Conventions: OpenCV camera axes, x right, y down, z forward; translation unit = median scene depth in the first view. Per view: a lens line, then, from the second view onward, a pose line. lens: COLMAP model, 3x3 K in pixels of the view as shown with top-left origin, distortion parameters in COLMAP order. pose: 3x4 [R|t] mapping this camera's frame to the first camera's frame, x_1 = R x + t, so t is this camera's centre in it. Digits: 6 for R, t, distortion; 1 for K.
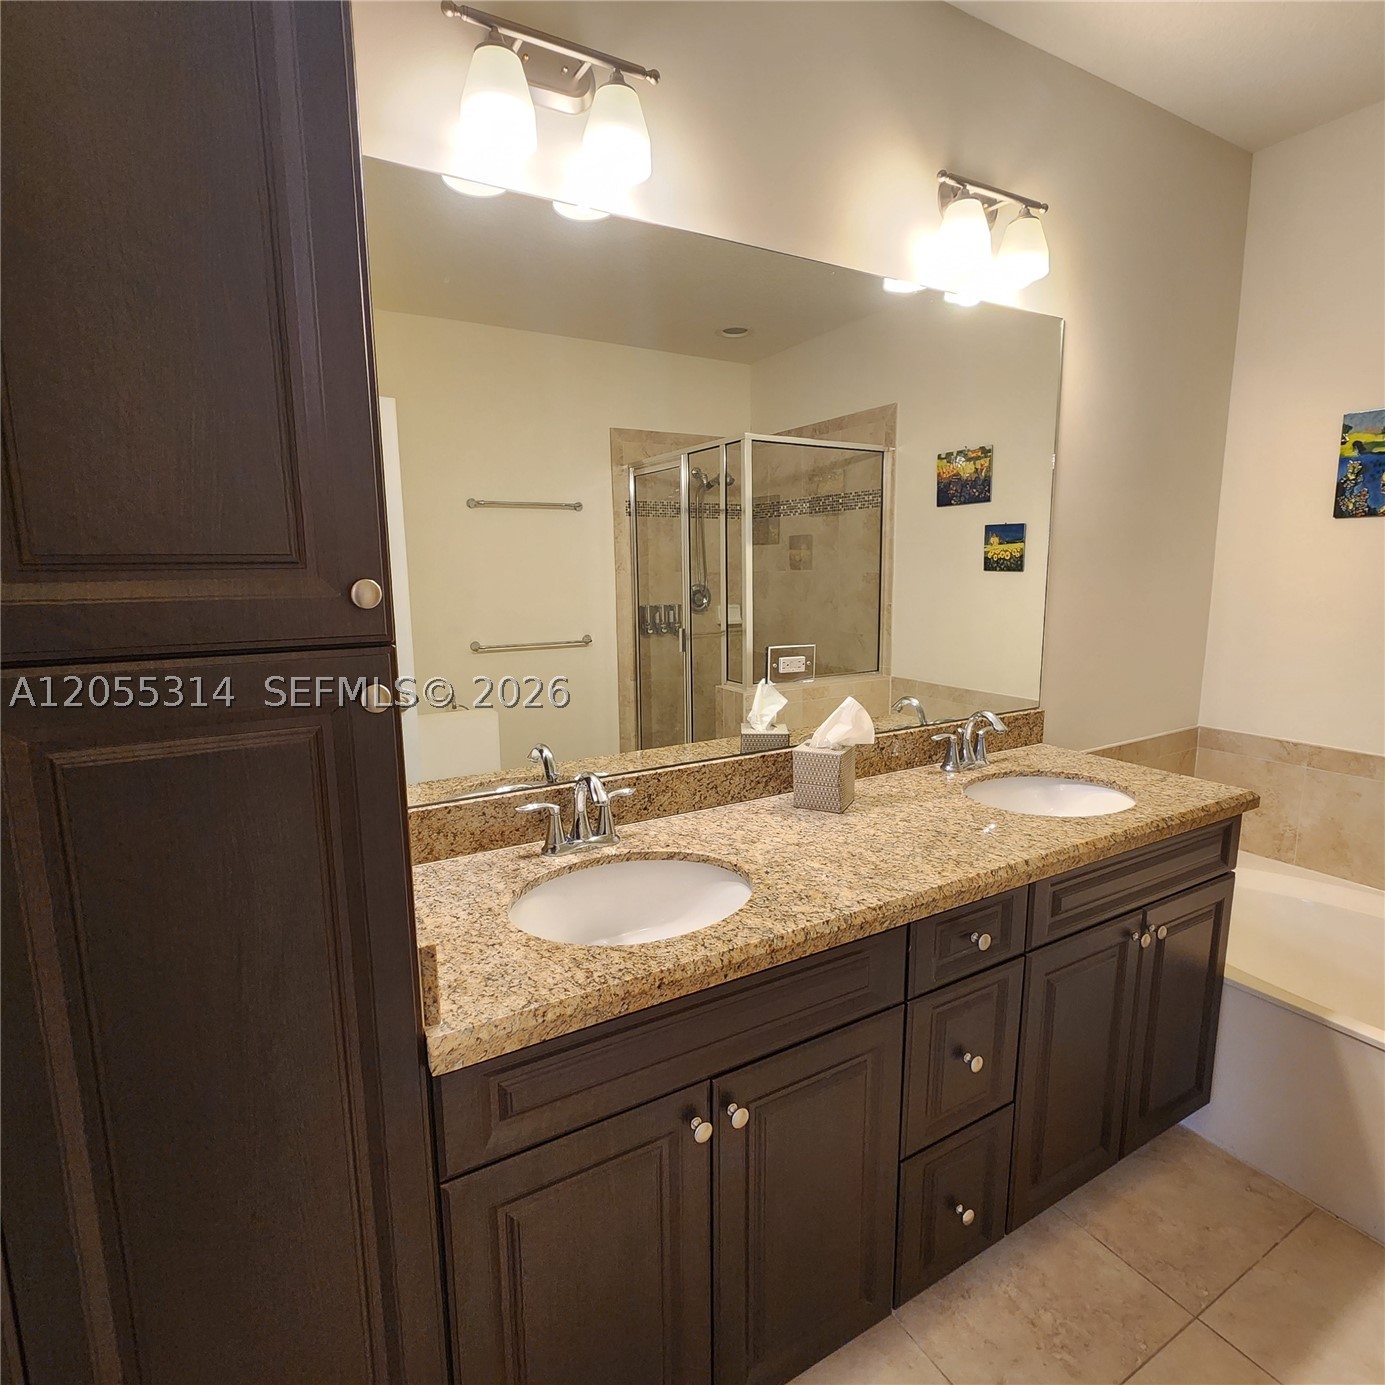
lens RADIAL K [[756.2, 0, 680.1], [0, 756.2, 688.3], [0, 0, 1]] dist [-0.001805, 0.000308]
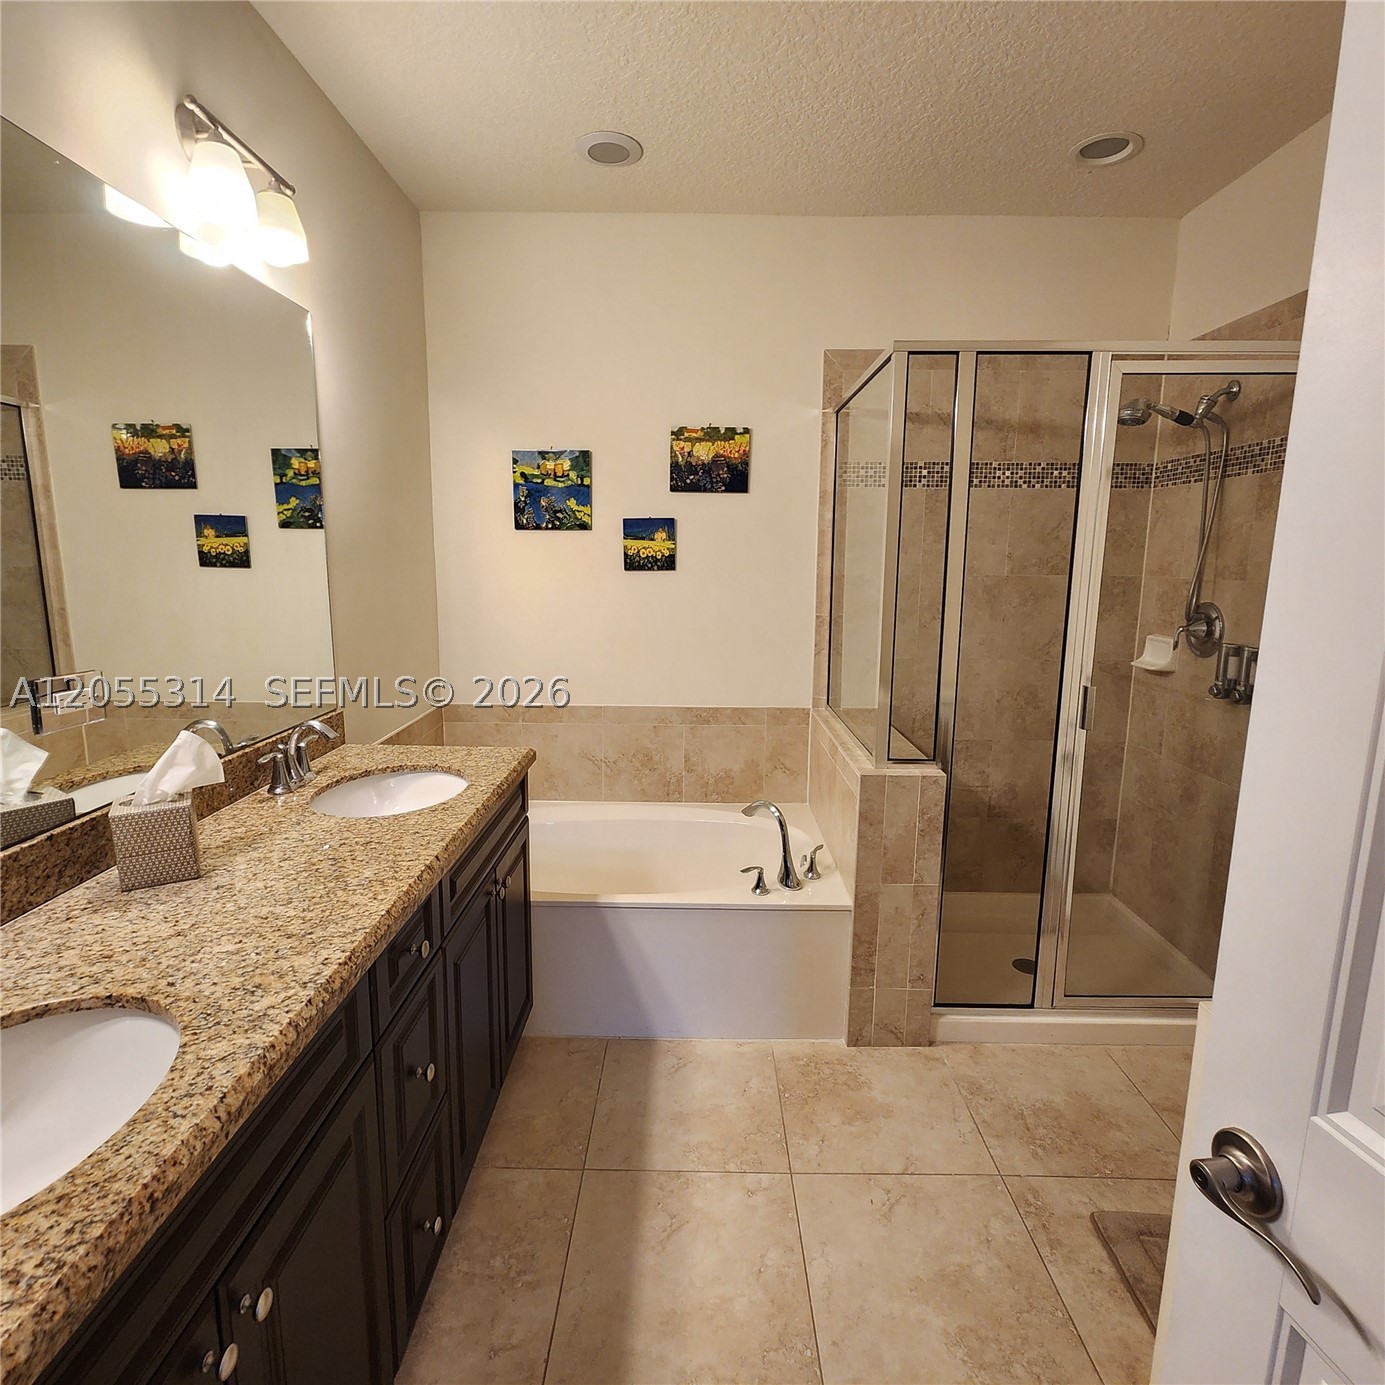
lens RADIAL K [[756.2, 0, 691.4], [0, 756.2, 685.0], [0, 0, 1]] dist [-0.001805, 0.000308]
pose [[0.497314, -0.125951, 0.858379, -0.168998], [0.121238, 0.989787, 0.074992, -0.028453], [-0.859057, 0.066773, 0.507505, 0.128815]]
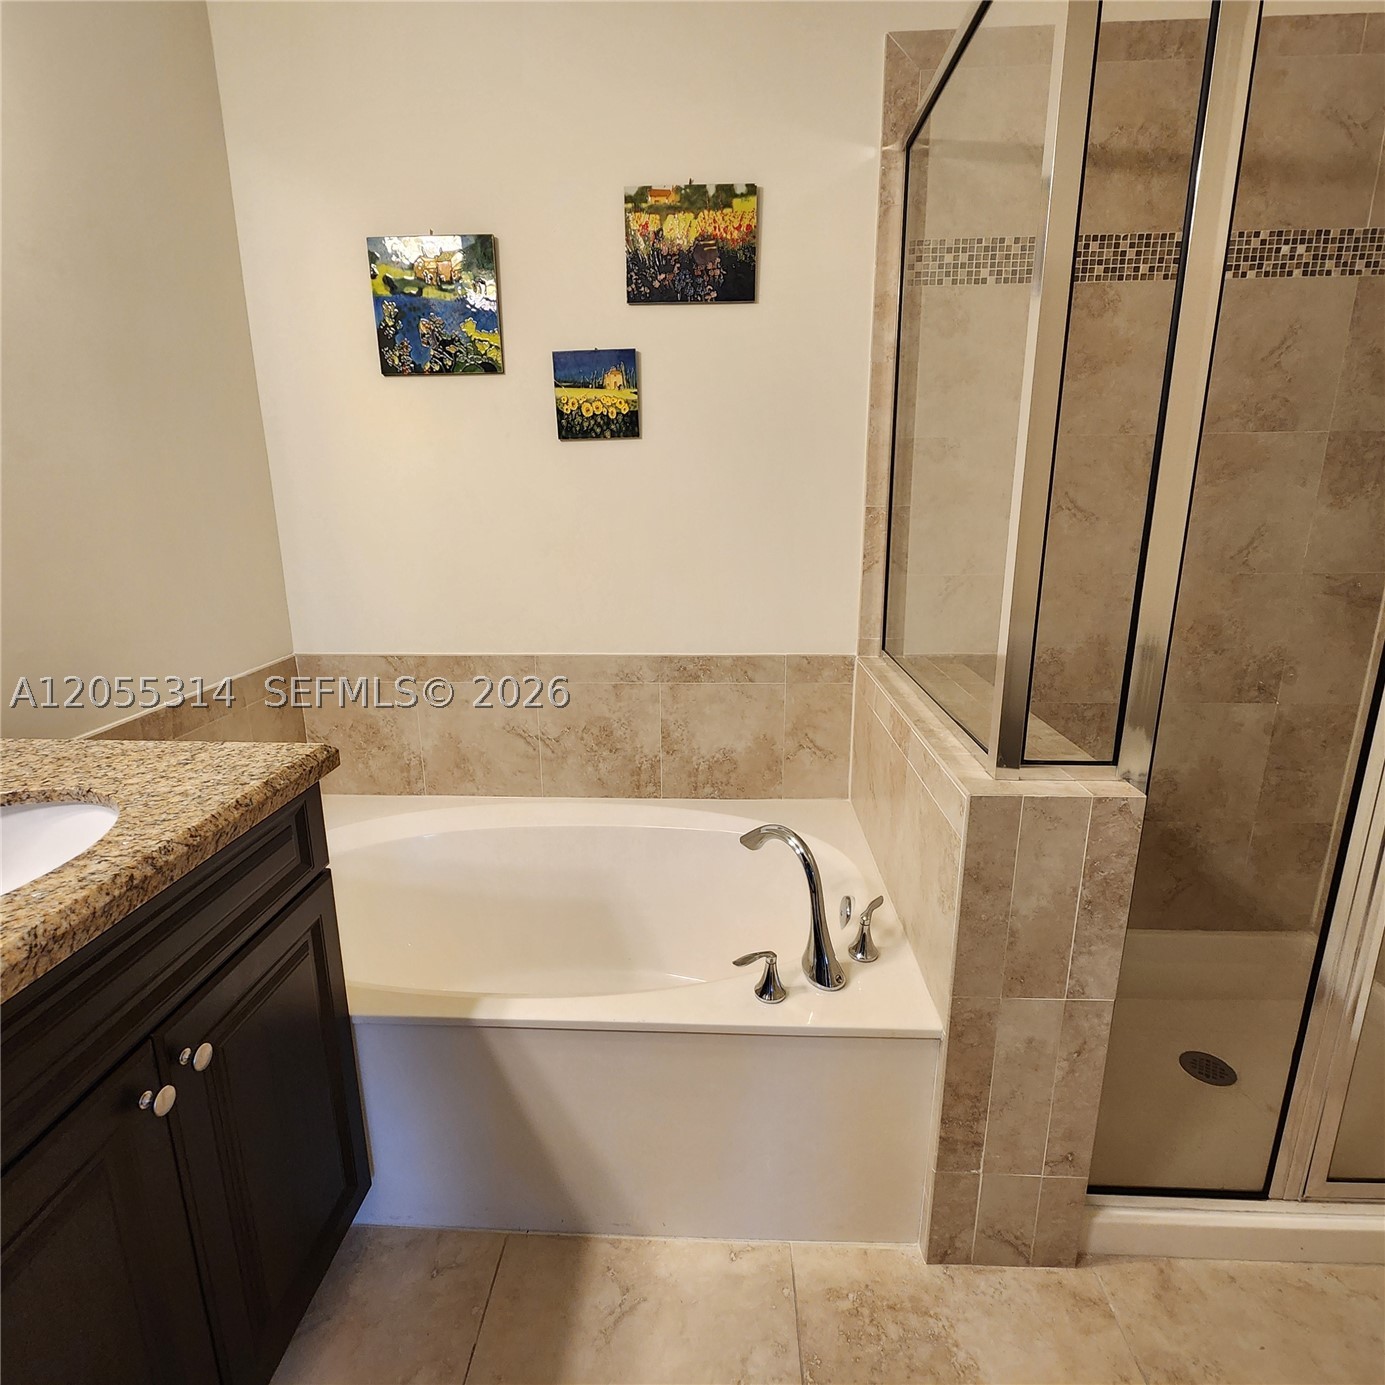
lens RADIAL K [[756.2, 0, 681.4], [0, 756.2, 686.8], [0, 0, 1]] dist [-0.001805, 0.000308]
pose [[0.536746, -0.199369, 0.819851, 0.393506], [0.135528, 0.979437, 0.149448, 0.031642], [-0.832788, 0.030898, 0.552729, 0.379154]]
